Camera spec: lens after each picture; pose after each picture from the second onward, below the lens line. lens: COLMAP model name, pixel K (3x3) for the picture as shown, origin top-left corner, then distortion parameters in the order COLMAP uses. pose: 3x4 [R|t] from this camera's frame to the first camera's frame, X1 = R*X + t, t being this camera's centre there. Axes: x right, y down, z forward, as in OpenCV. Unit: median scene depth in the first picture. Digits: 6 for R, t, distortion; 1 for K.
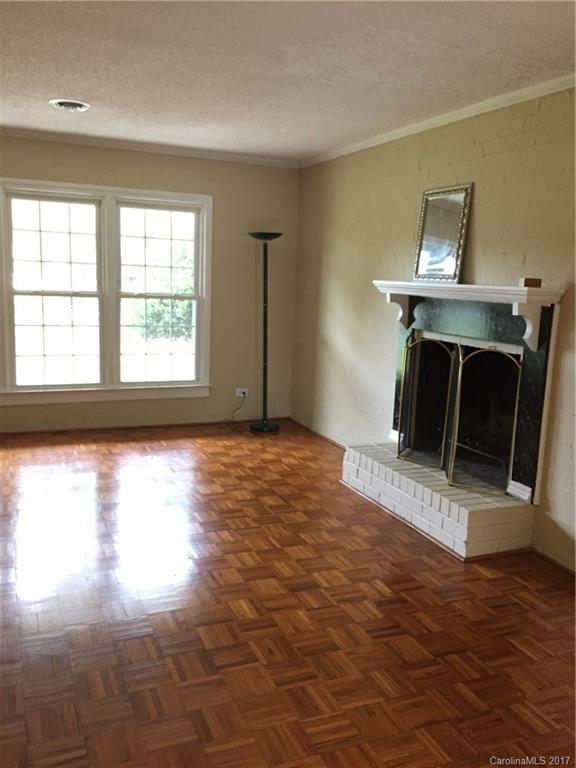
lens RADIAL K [[671.2, 0, 288.3], [0, 671.2, 386.0], [0, 0, 1]] dist [0.070646, -0.002707]
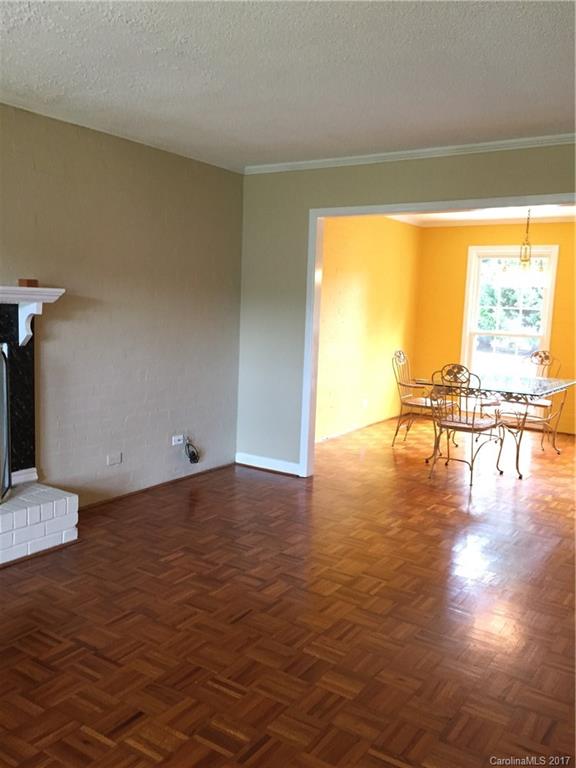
lens RADIAL K [[671.2, 0, 289.1], [0, 671.2, 383.2], [0, 0, 1]] dist [0.070646, -0.002707]
pose [[-0.545170, -0.164639, 0.822000, -0.935775], [0.080070, 0.965817, 0.246548, -0.275846], [-0.834493, 0.200228, -0.513352, 1.472700]]
